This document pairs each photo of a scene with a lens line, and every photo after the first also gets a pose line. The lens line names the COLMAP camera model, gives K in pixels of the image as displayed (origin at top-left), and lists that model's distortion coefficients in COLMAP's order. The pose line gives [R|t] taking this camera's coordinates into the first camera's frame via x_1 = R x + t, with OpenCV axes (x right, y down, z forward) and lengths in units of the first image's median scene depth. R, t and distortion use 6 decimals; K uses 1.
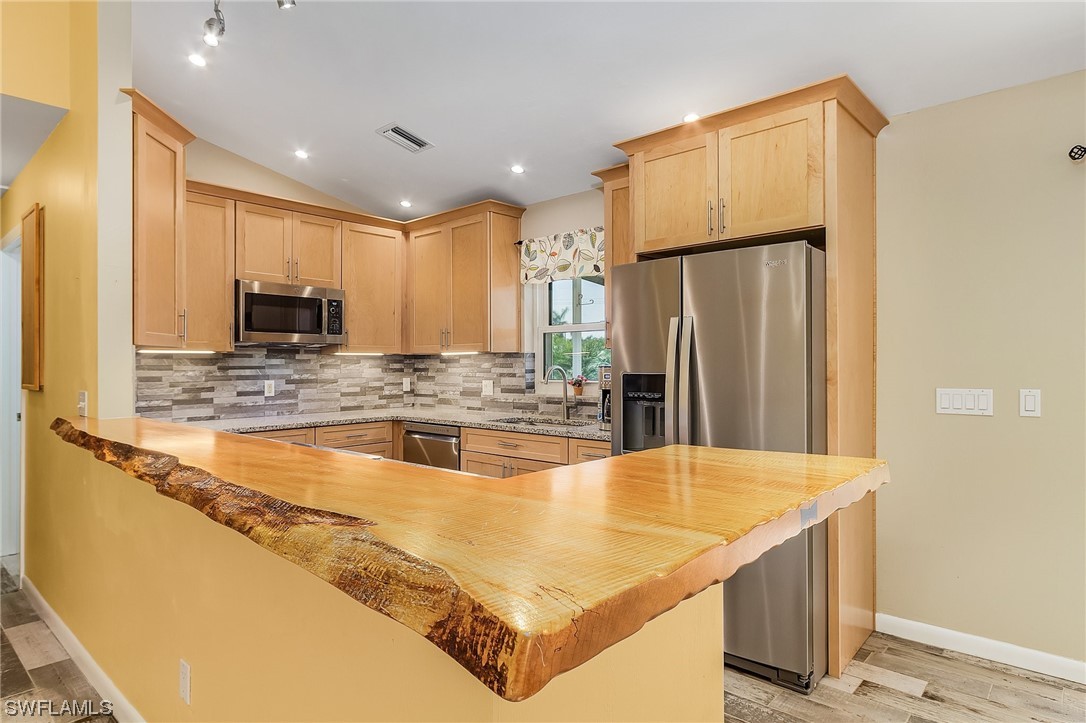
lens RADIAL K [[624.1, 0, 525.2], [0, 624.1, 365.4], [0, 0, 1]] dist [-0.001722, -0.000468]
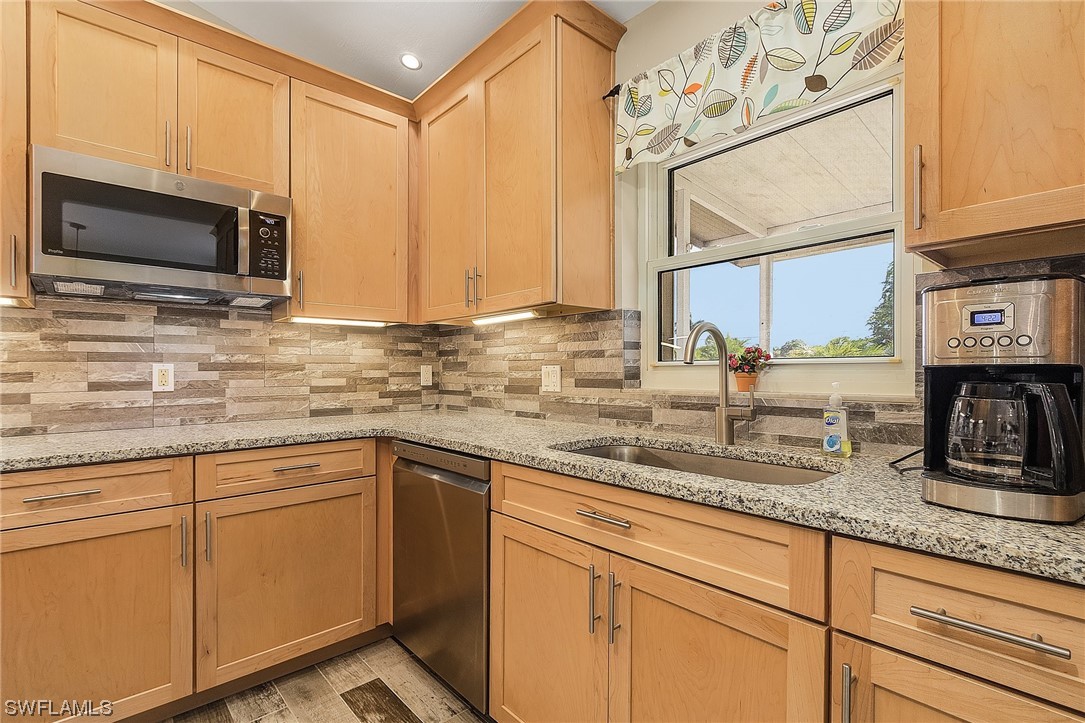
lens RADIAL K [[503.8, 0, 540.0], [0, 503.8, 369.4], [0, 0, 1]] dist [0.003285, -0.000840]
pose [[0.996841, 0.001069, -0.079416, -0.036751], [-0.001405, 0.999990, -0.004176, 0.032226], [0.079411, 0.004274, 0.996833, 0.595095]]
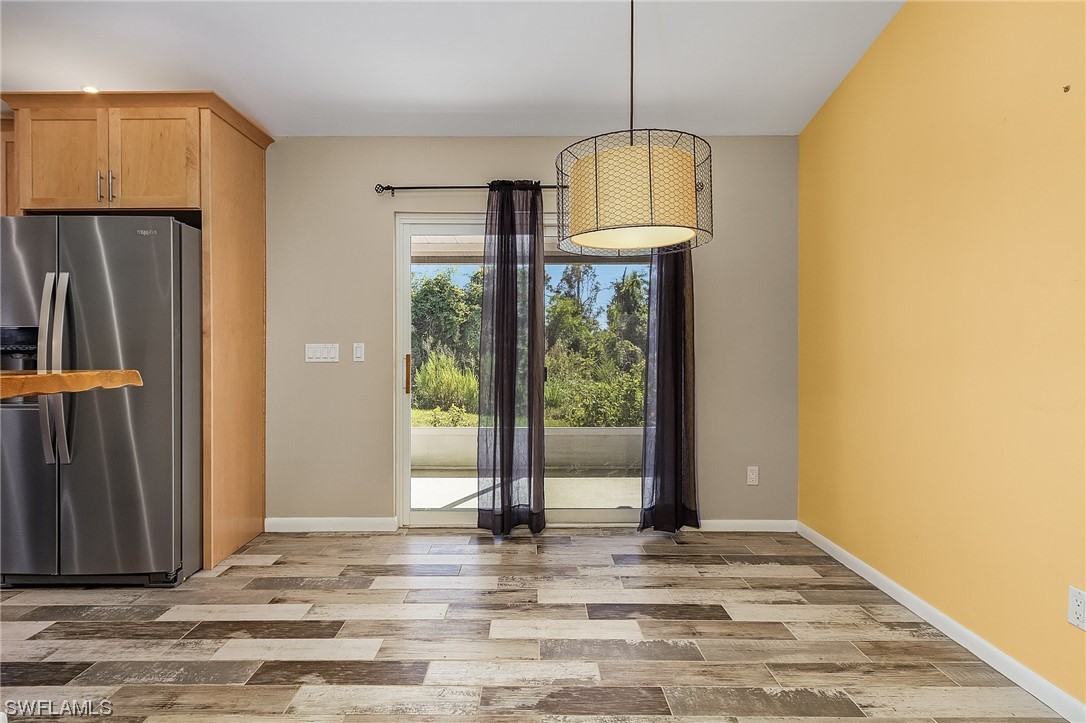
lens RADIAL K [[566.0, 0, 538.0], [0, 566.0, 354.6], [0, 0, 1]] dist [-0.001539, -0.000501]
pose [[0.727336, -0.001988, 0.686279, 0.113725], [-0.001445, 0.999989, 0.004428, 0.034628], [-0.686280, -0.004212, 0.727325, -0.161635]]
